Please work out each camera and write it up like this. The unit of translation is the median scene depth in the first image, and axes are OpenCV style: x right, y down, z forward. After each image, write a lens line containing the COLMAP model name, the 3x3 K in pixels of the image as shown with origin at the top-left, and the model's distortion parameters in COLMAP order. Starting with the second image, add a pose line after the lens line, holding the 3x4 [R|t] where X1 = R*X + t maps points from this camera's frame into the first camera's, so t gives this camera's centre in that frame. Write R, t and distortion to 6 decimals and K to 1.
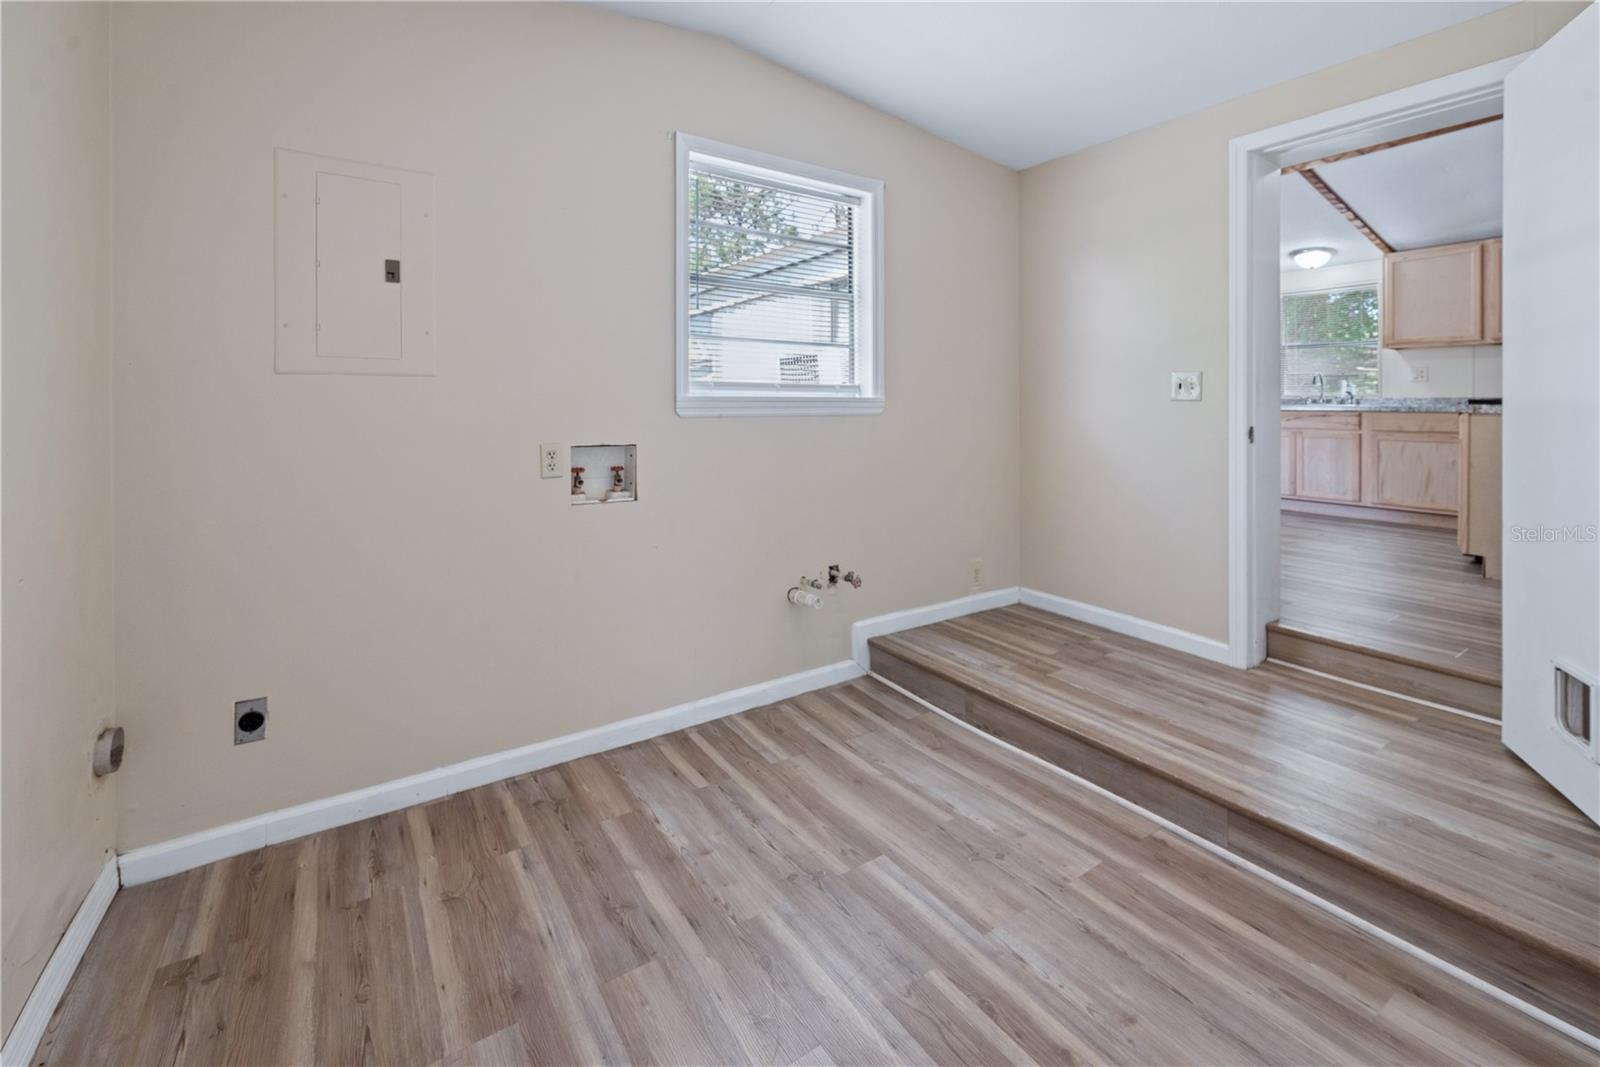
lens RADIAL K [[686.7, 0, 798.0], [0, 686.7, 399.5], [0, 0, 1]] dist [0.000499, 0.000050]
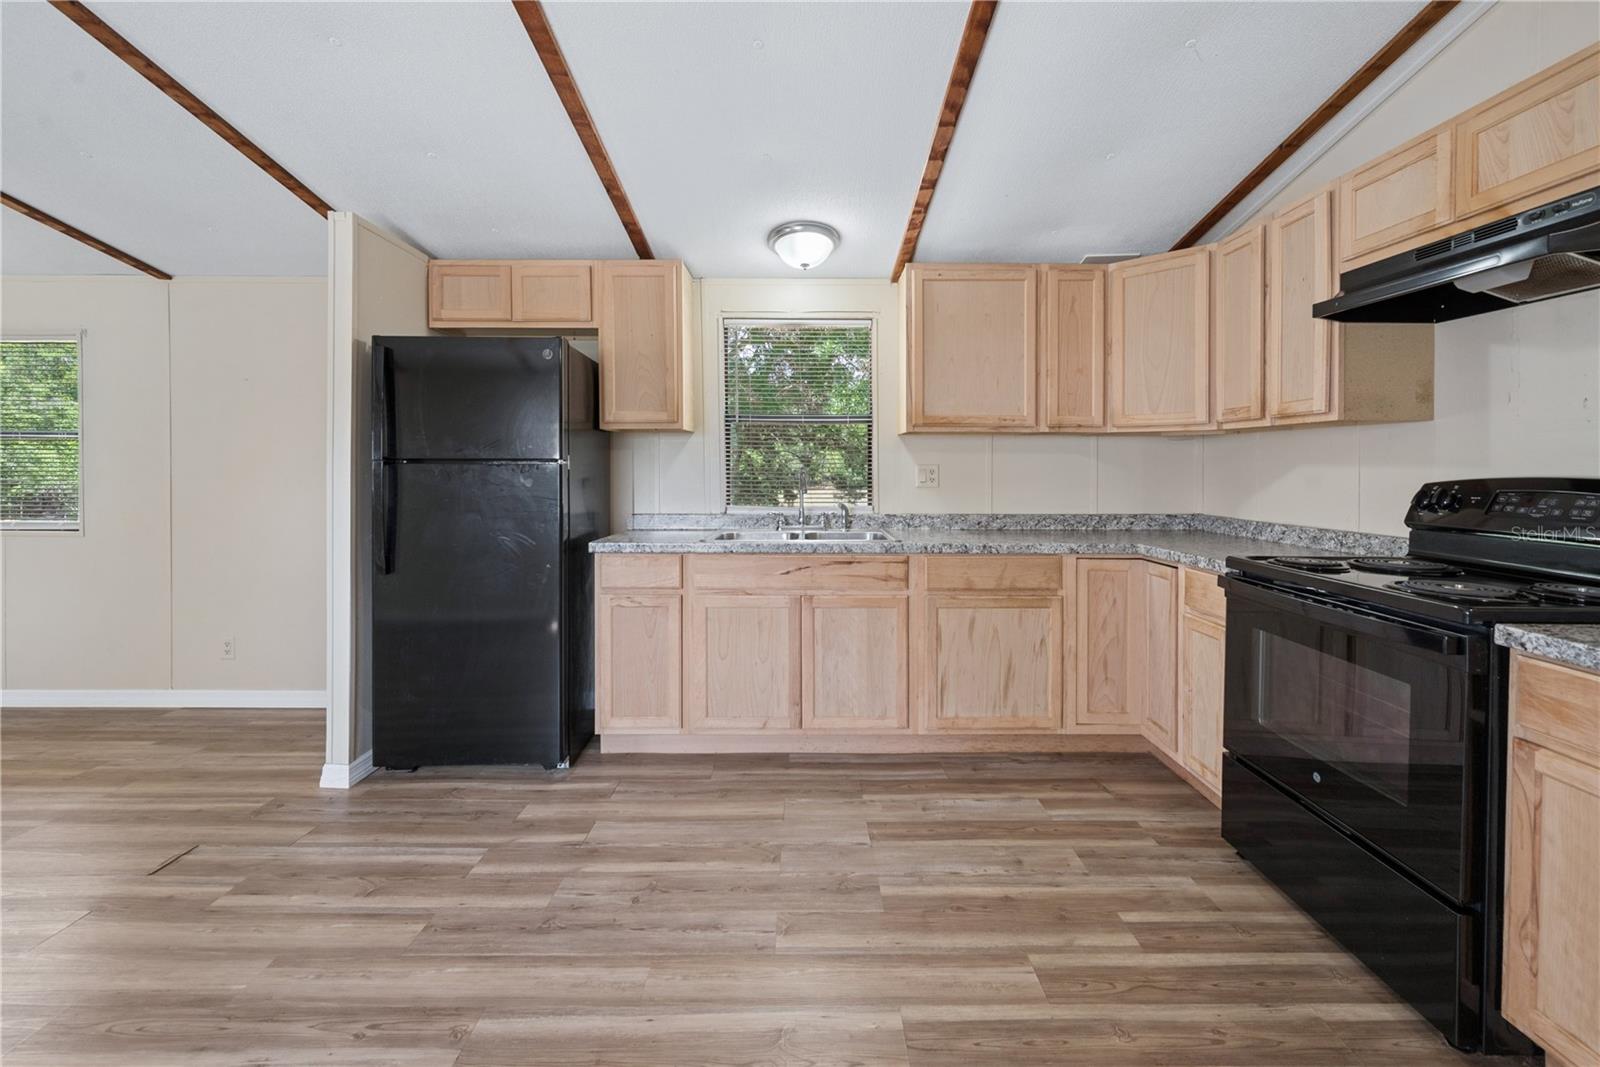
lens RADIAL K [[658.3, 0, 805.0], [0, 658.3, 467.3], [0, 0, 1]] dist [-0.001207, -0.000199]
pose [[0.550865, -0.006508, 0.834569, 0.365556], [-0.002579, 0.999952, 0.009500, -0.051591], [-0.834590, -0.007385, 0.550822, 0.795223]]
